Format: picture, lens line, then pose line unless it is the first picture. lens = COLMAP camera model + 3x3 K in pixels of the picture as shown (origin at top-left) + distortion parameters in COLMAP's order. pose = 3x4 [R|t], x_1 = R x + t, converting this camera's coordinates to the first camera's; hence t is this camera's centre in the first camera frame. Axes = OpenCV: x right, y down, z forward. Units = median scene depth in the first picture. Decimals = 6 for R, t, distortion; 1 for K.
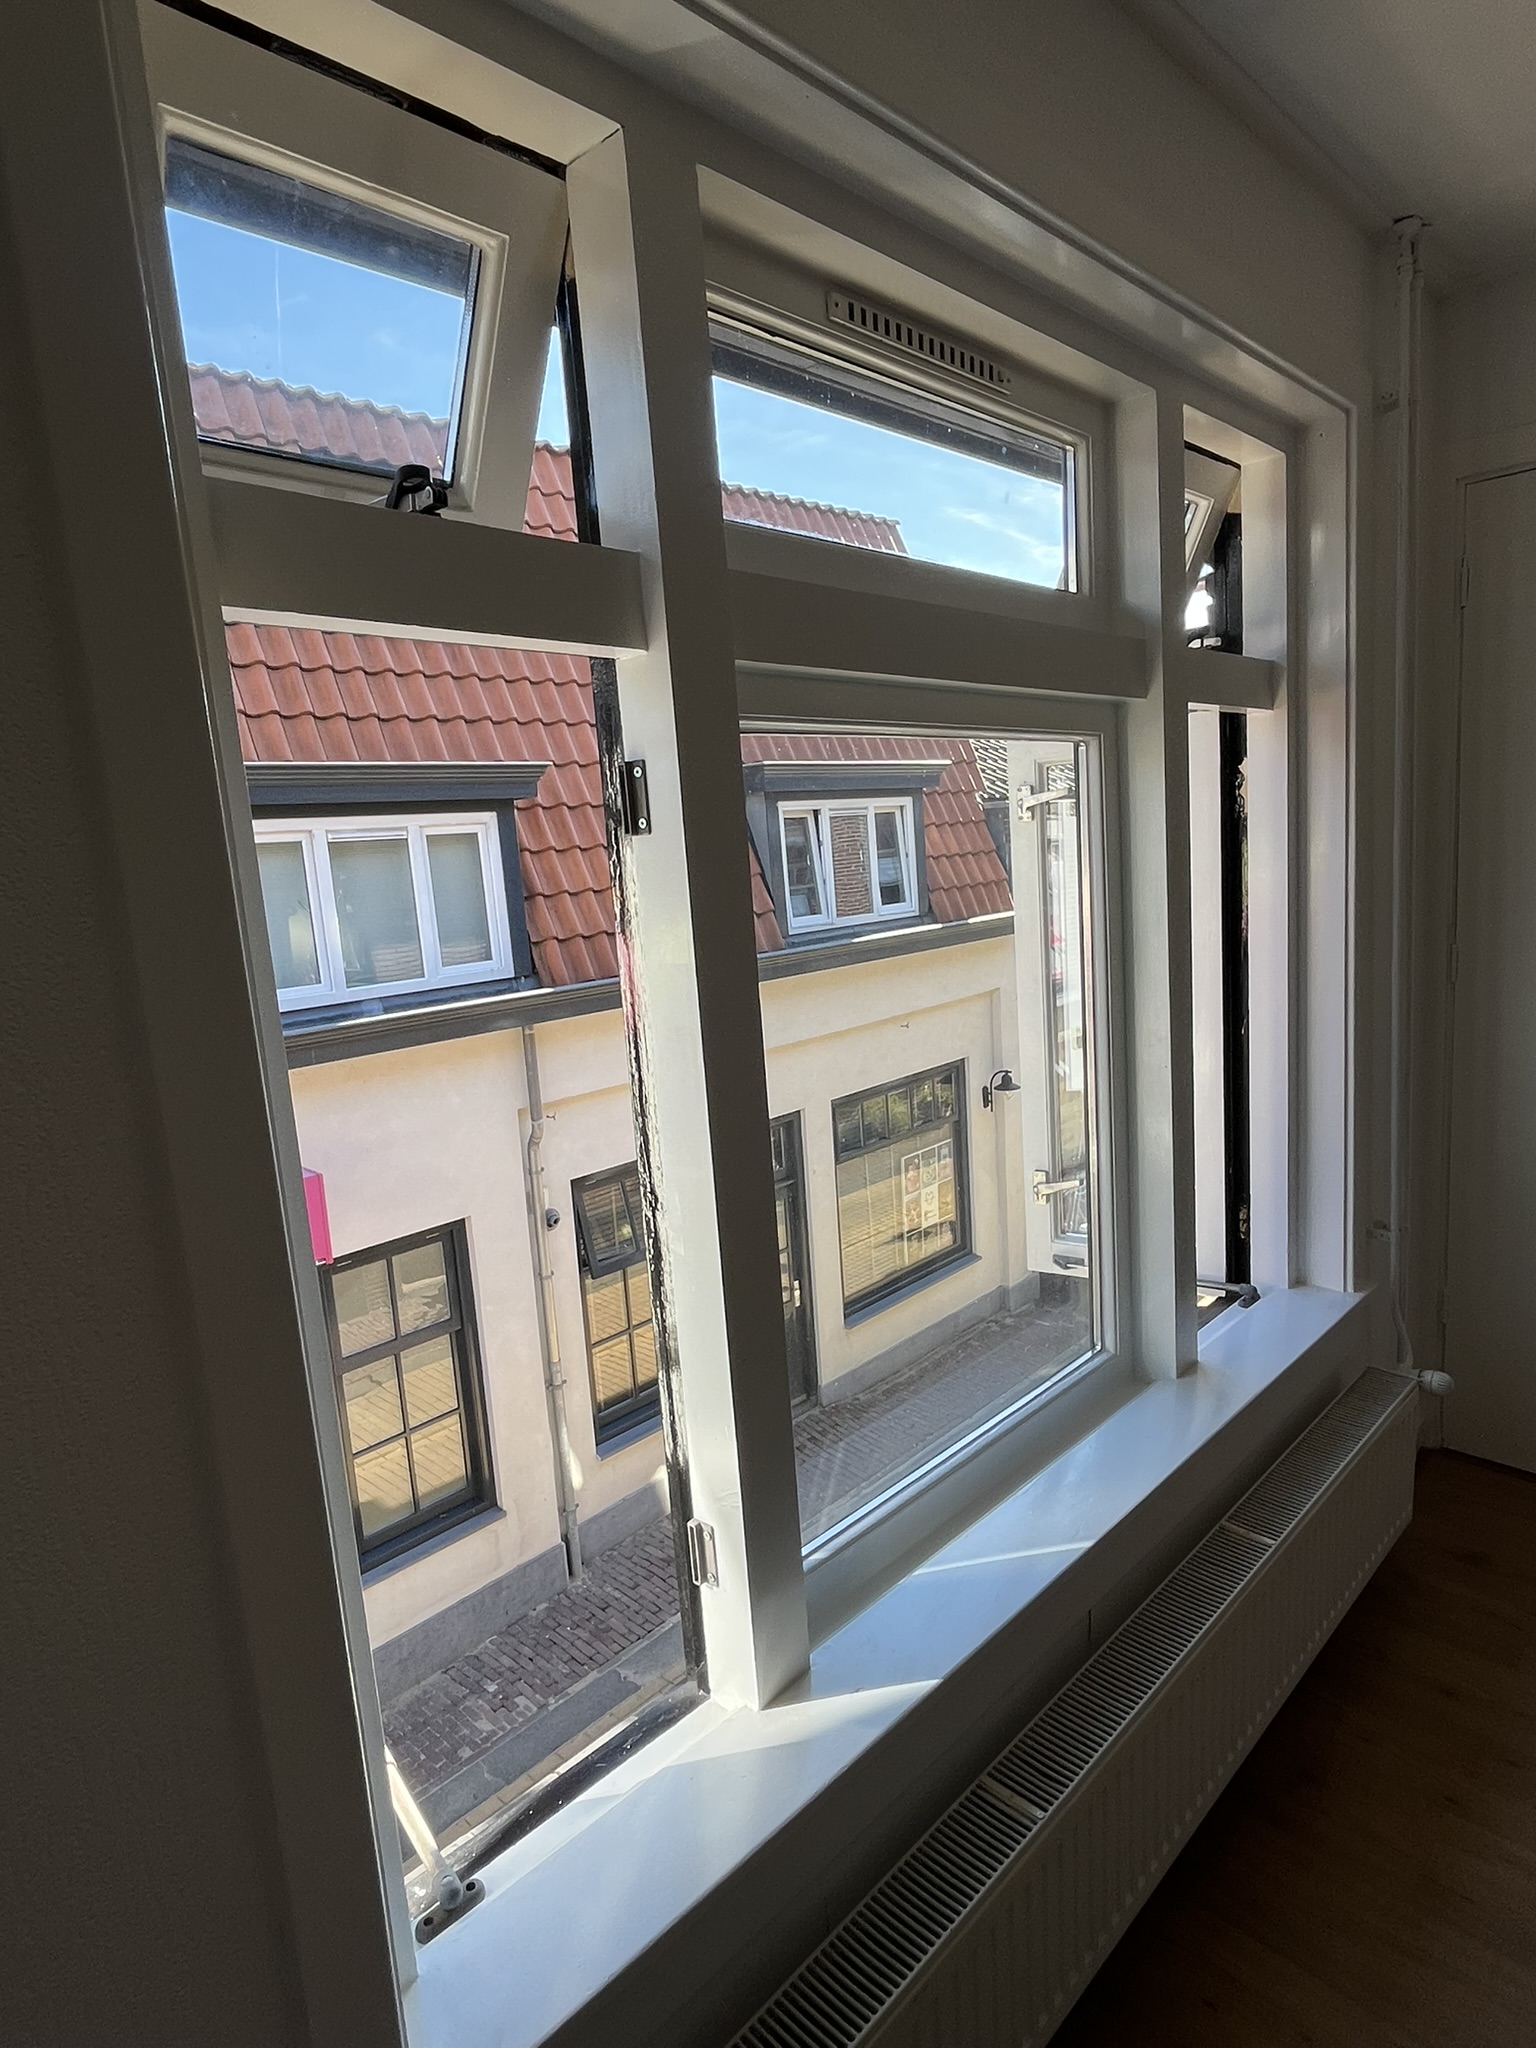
lens RADIAL K [[1146.8, 0, 790.0], [0, 1146.8, 1018.1], [0, 0, 1]] dist [-0.000426, 0.000227]
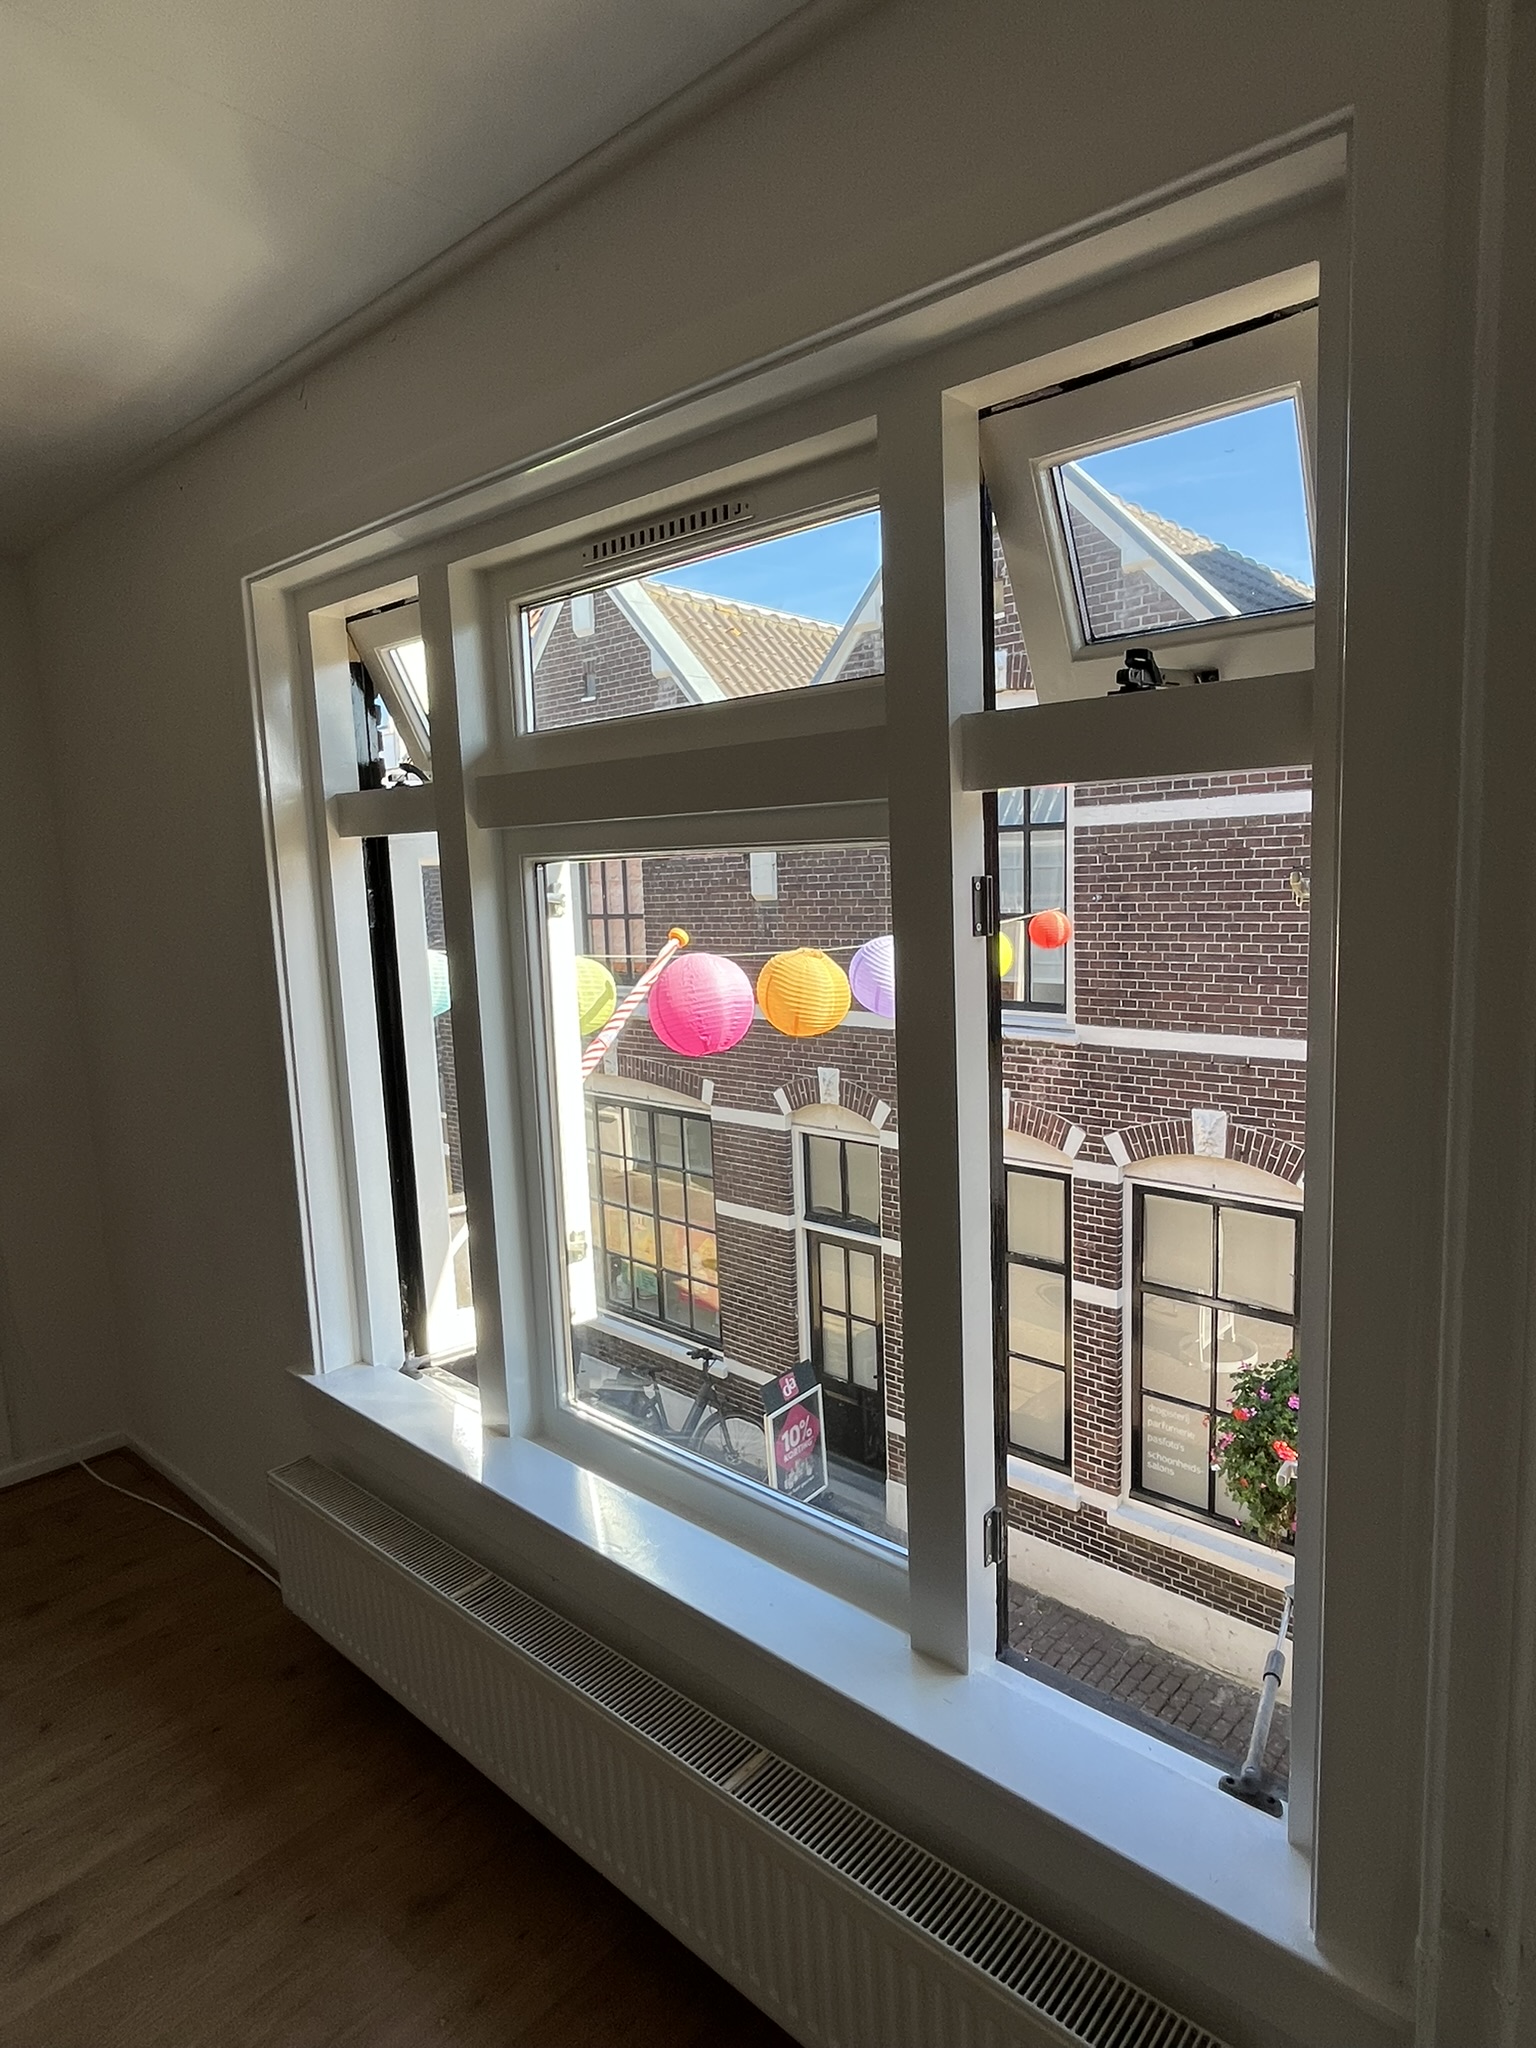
lens RADIAL K [[1146.8, 0, 790.0], [0, 1146.8, 1018.1], [0, 0, 1]] dist [-0.000426, 0.000227]
pose [[0.050762, 0.191038, -0.980269, 1.298169], [-0.126672, 0.974839, 0.183421, -0.308029], [0.990645, 0.114862, 0.073684, 1.029583]]
